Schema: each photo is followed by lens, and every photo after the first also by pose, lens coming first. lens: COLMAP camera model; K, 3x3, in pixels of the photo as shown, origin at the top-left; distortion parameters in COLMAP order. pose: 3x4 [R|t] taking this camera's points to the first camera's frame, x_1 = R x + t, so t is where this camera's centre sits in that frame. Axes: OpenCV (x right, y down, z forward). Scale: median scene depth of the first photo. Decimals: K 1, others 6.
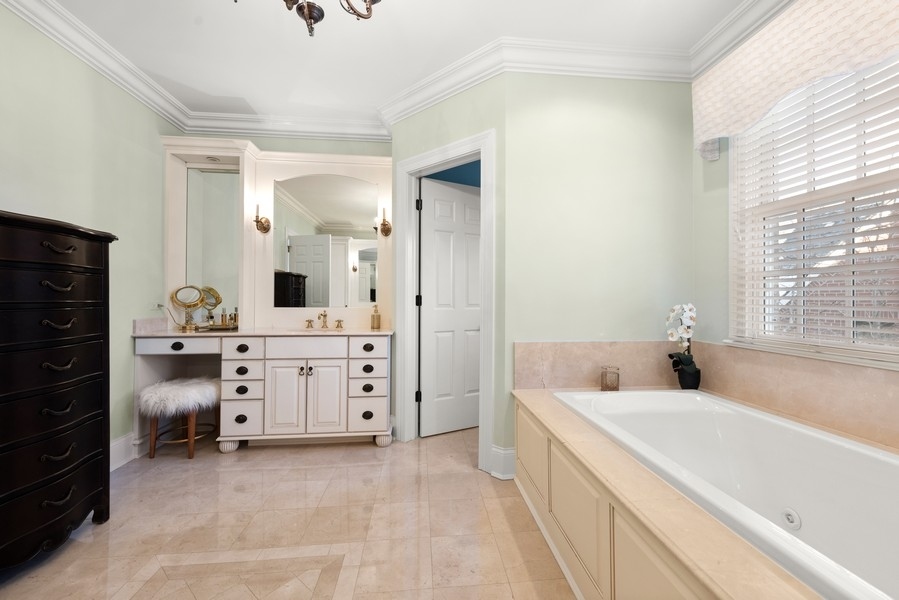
lens RADIAL K [[345.6, 0, 451.2], [0, 345.6, 296.7], [0, 0, 1]] dist [0.007799, 0.000009]
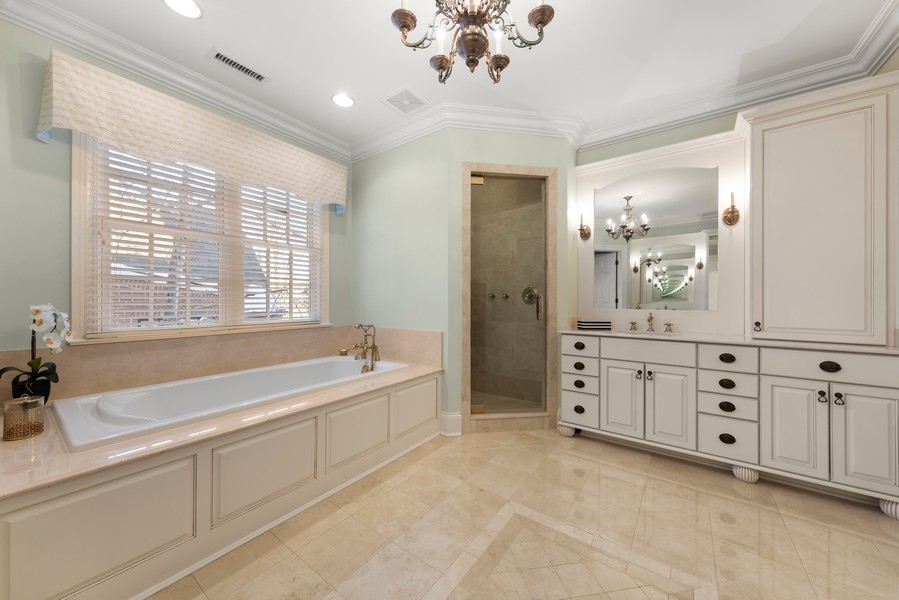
lens RADIAL K [[316.8, 0, 451.4], [0, 316.8, 297.5], [0, 0, 1]] dist [0.001494, 0.000213]
pose [[0.746505, -0.008036, -0.665331, -0.228602], [0.005978, 0.999968, -0.005371, -0.001256], [0.665352, 0.000032, 0.746529, -0.021899]]
